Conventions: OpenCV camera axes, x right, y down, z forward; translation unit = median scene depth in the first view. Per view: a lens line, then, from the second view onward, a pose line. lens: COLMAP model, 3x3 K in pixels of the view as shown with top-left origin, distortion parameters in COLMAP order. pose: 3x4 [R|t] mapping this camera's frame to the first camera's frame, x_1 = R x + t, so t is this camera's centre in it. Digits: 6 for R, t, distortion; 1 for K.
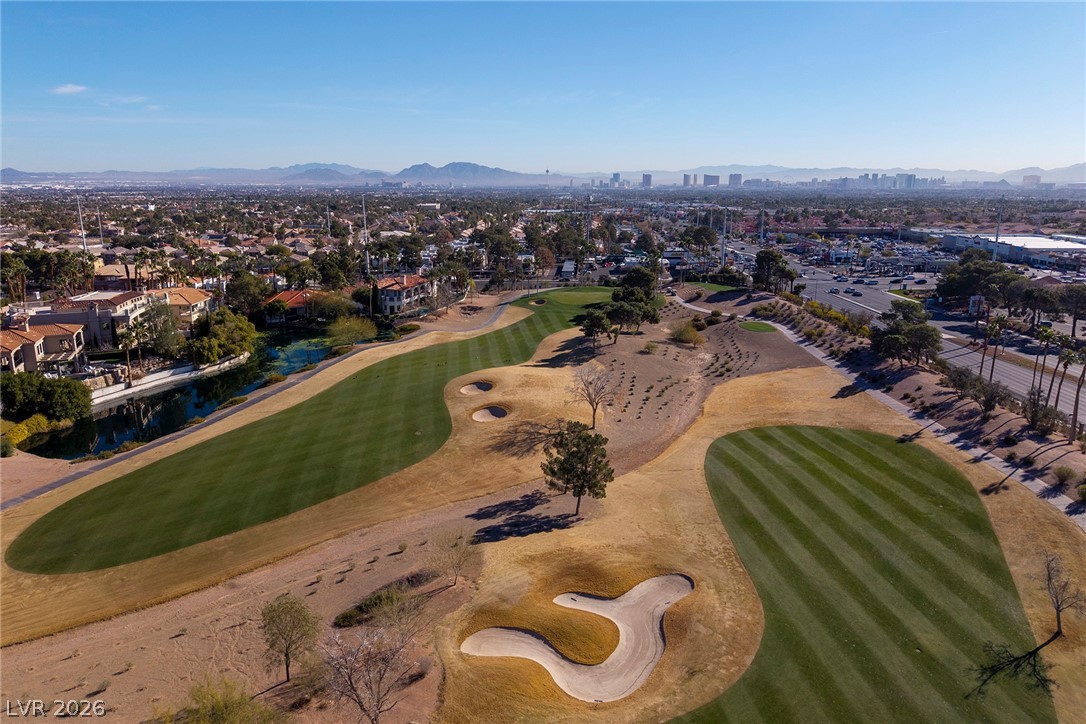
lens RADIAL K [[750.2, 0, 542.9], [0, 750.2, 362.5], [0, 0, 1]] dist [0.006727, -0.002163]
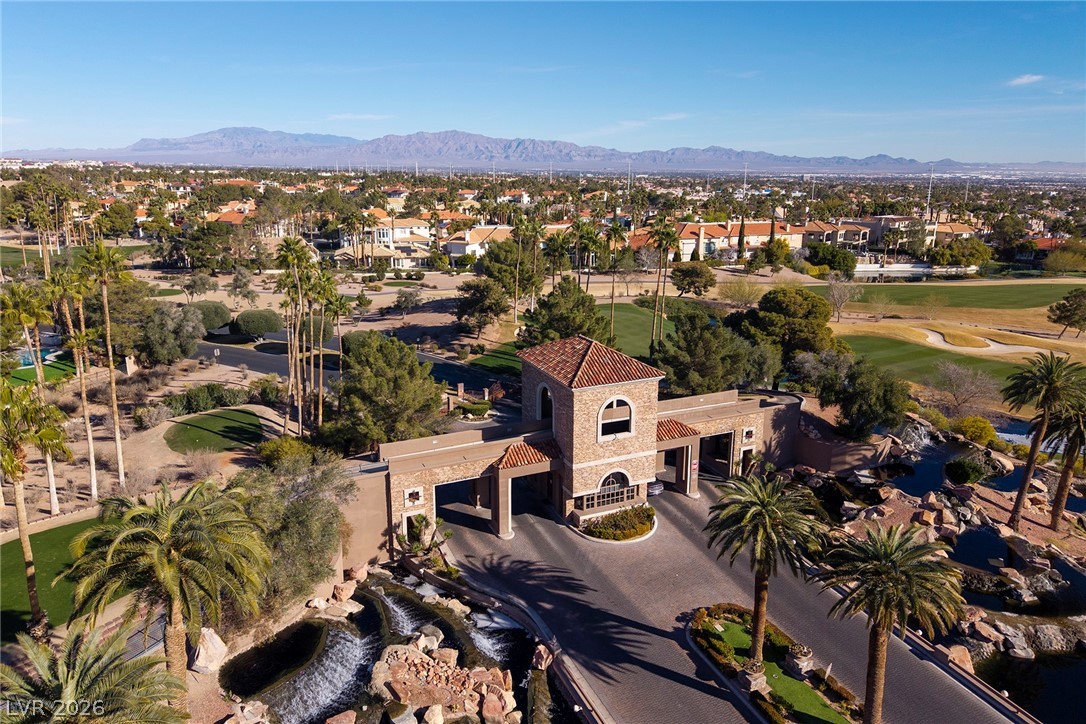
lens RADIAL K [[750.2, 0, 543.1], [0, 750.2, 358.8], [0, 0, 1]] dist [0.006727, -0.002163]
pose [[0.467702, 0.228360, -0.853877, 0.519536], [-0.223014, 0.965282, 0.136000, 0.157599], [0.855289, 0.126819, 0.502392, -0.410523]]
